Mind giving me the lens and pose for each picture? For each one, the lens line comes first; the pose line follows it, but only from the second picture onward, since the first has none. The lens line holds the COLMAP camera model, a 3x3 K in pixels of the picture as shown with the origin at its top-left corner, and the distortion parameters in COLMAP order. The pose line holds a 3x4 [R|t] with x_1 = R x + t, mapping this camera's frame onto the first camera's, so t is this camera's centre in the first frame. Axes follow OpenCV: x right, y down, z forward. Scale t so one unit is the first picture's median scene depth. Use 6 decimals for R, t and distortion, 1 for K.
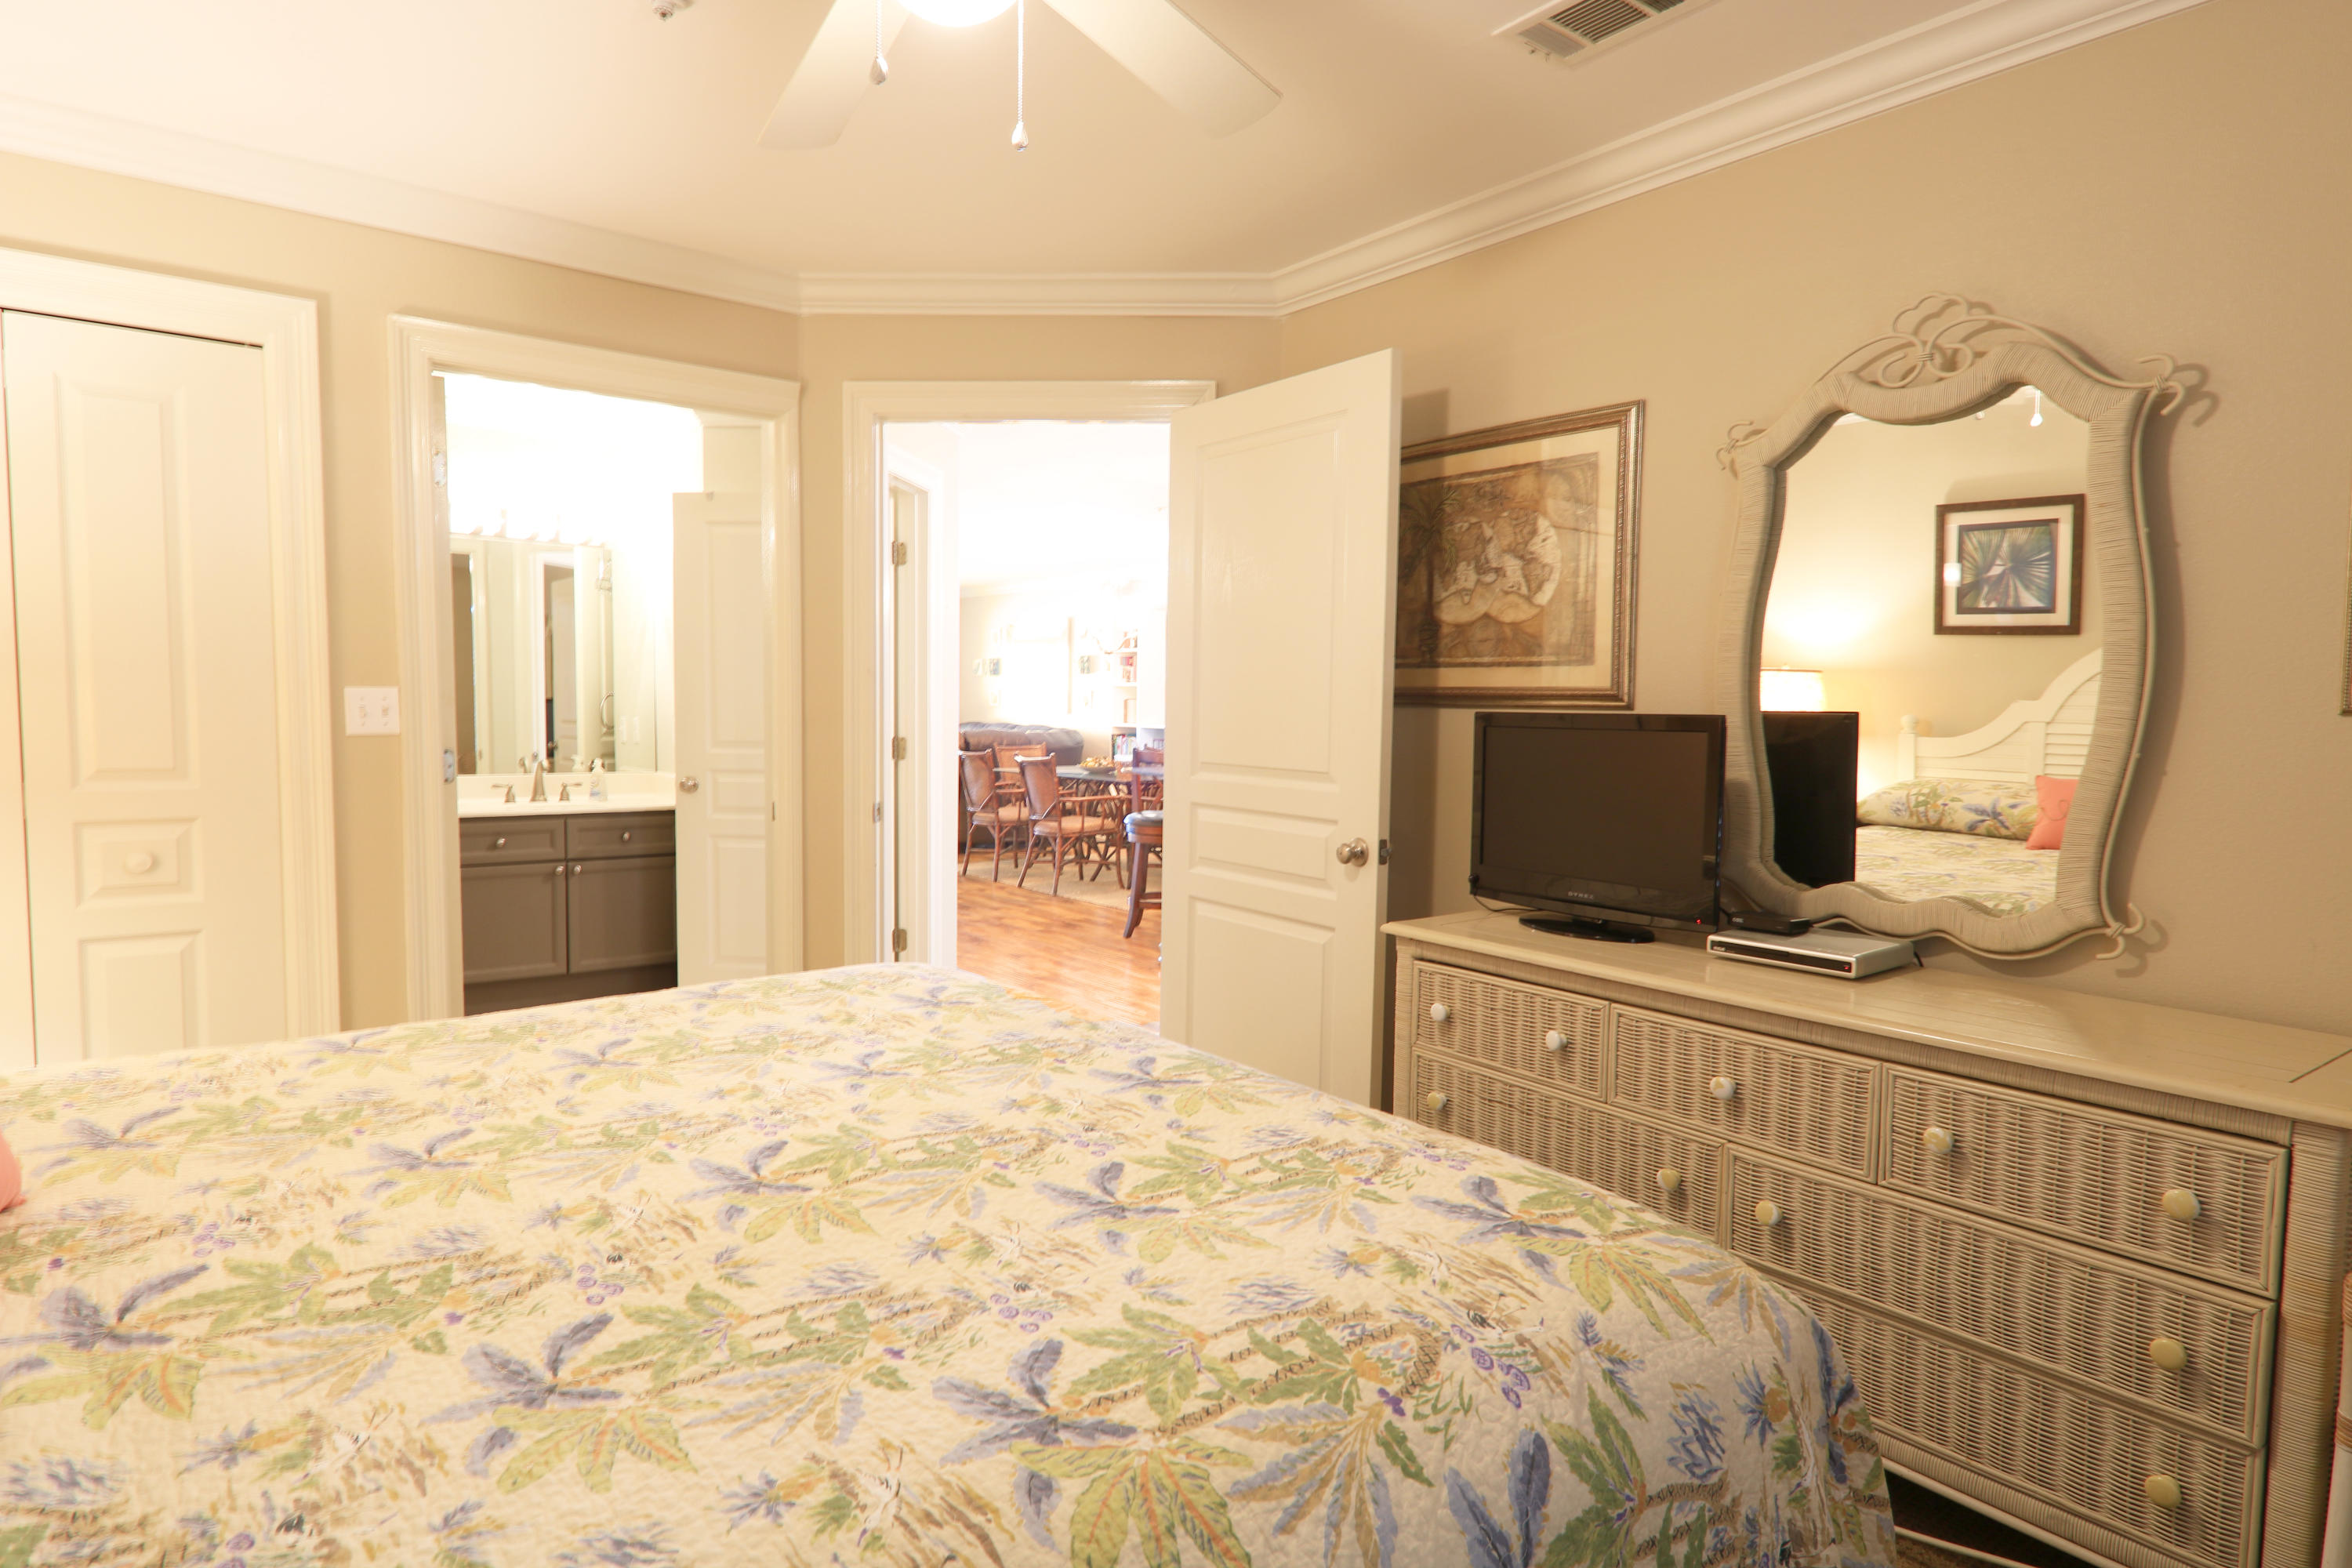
lens RADIAL K [[1322.8, 0, 1153.2], [0, 1322.8, 804.8], [0, 0, 1]] dist [0.008022, -0.000645]
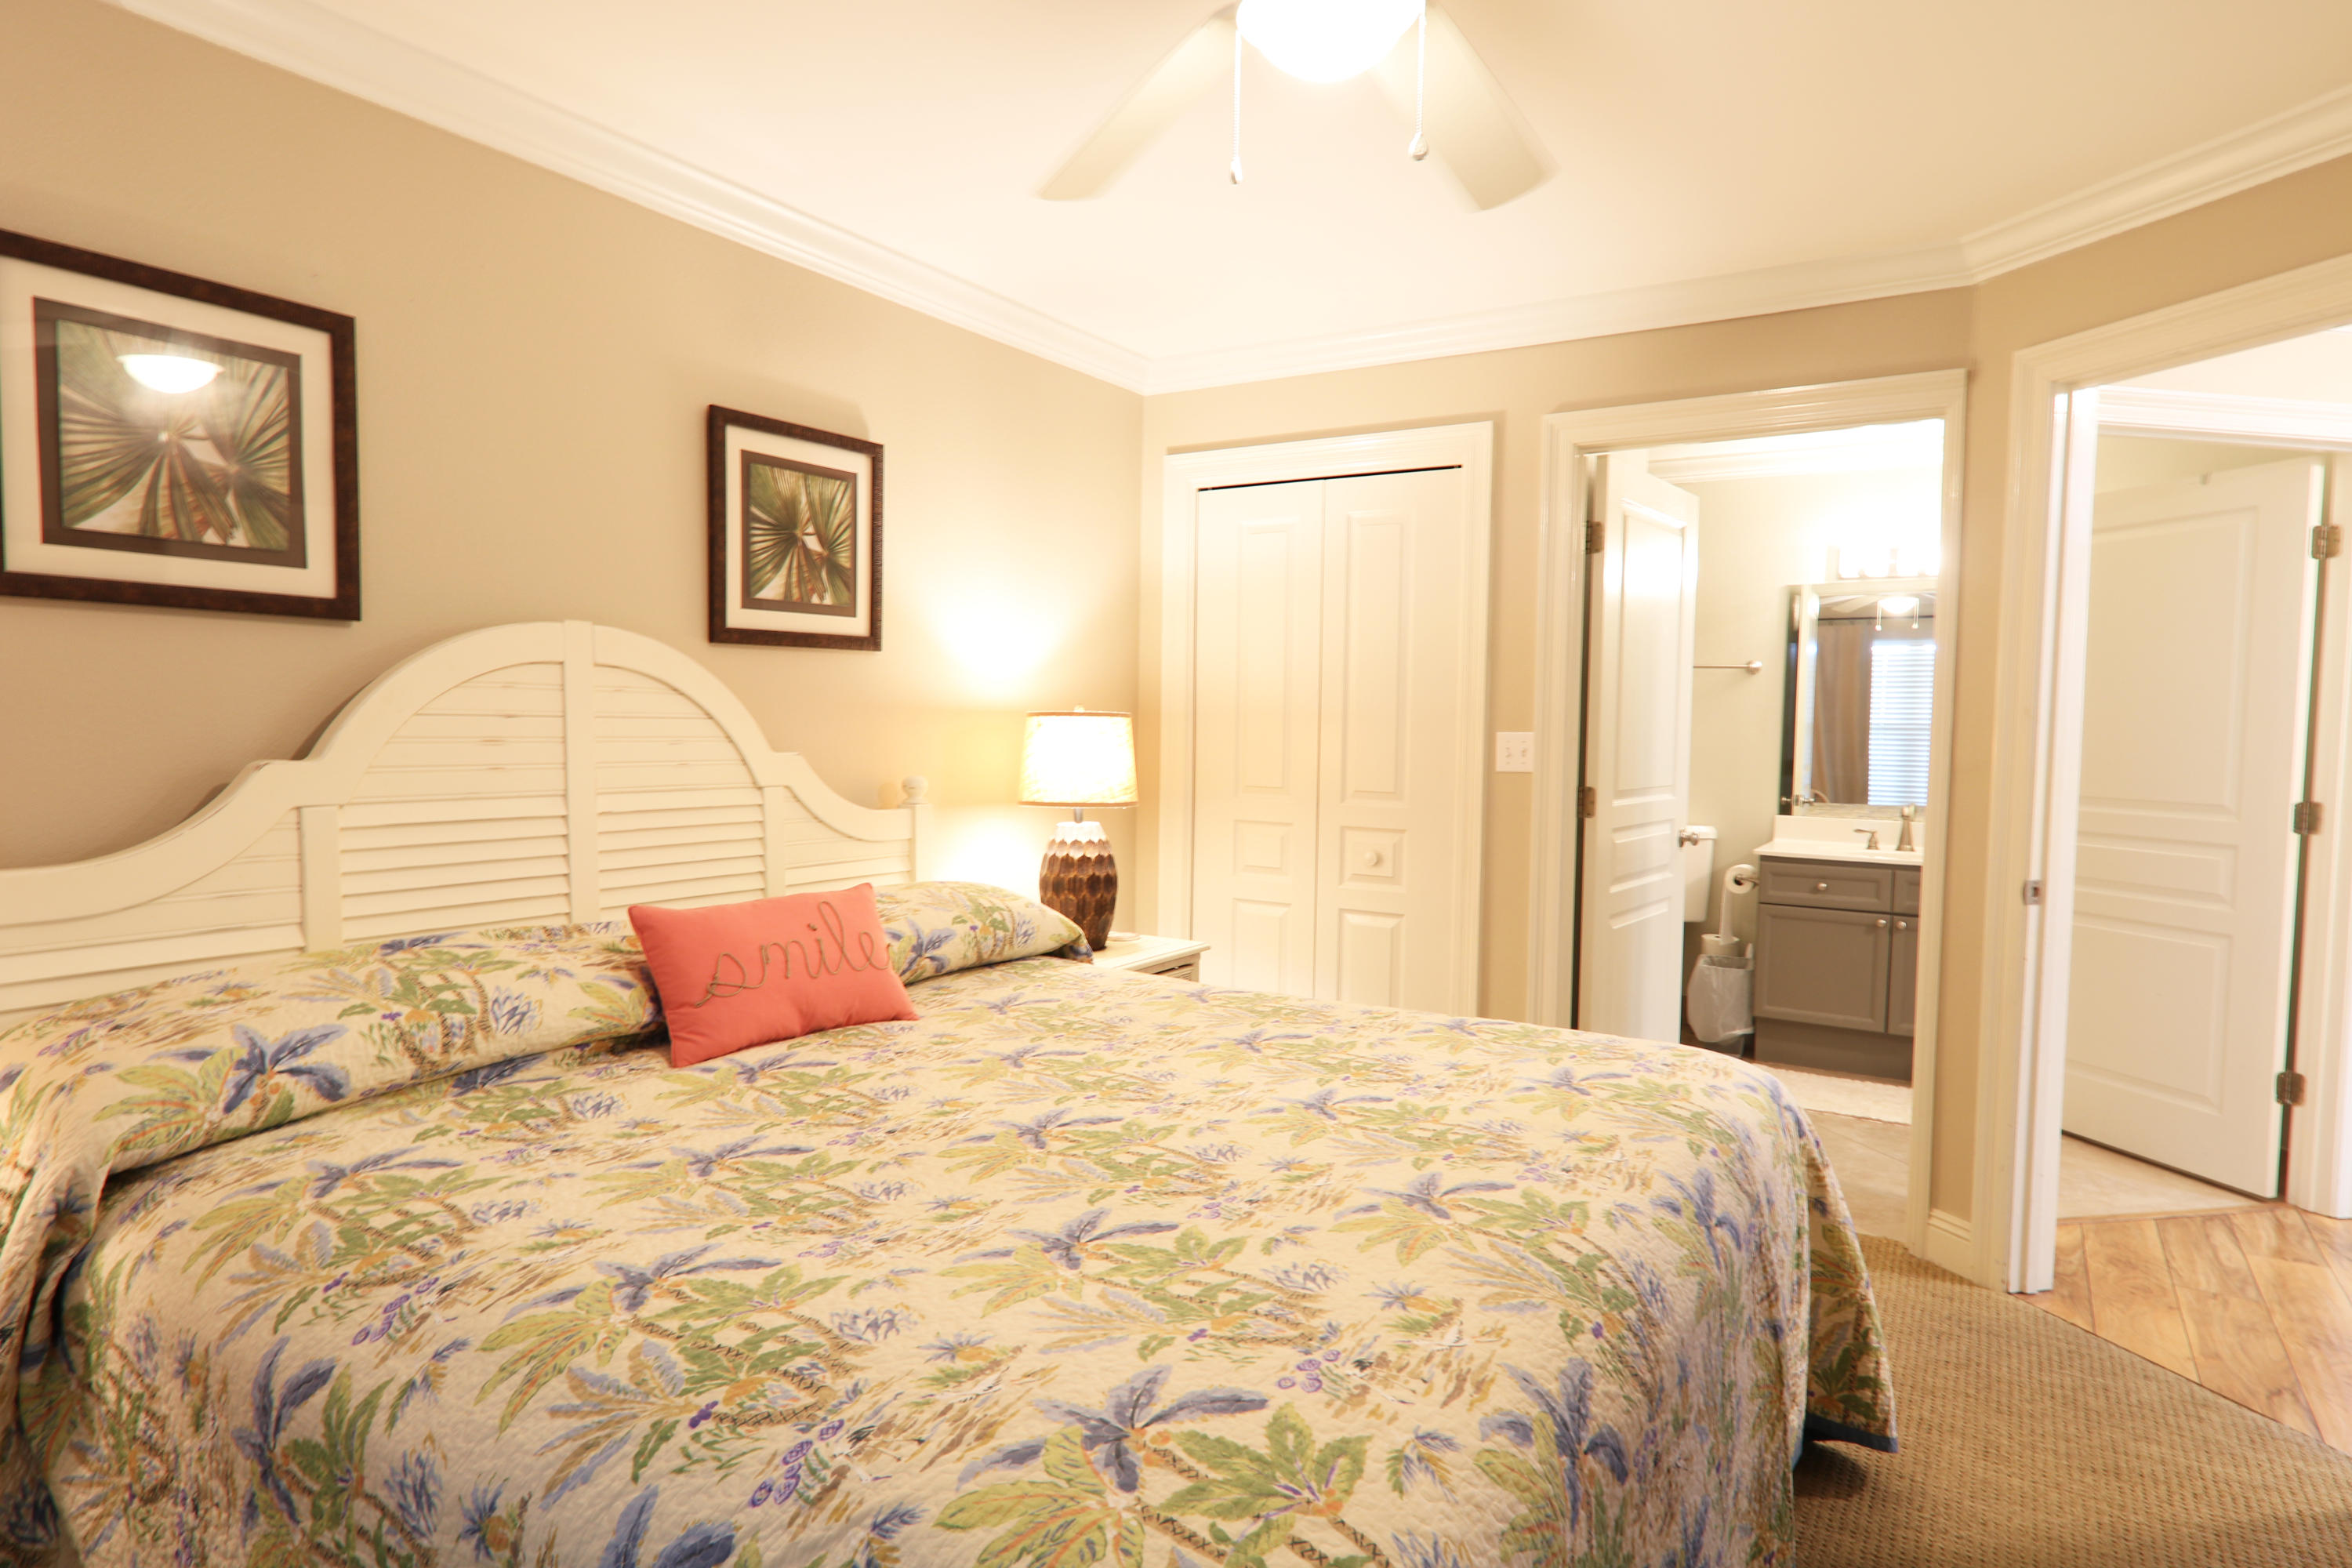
lens RADIAL K [[1322.8, 0, 1184.3], [0, 1322.8, 797.8], [0, 0, 1]] dist [0.008022, -0.000645]
pose [[0.346449, 0.048053, -0.936837, 0.877610], [-0.082092, 0.996409, 0.020750, -0.063008], [0.934470, 0.069718, 0.349149, 0.654822]]
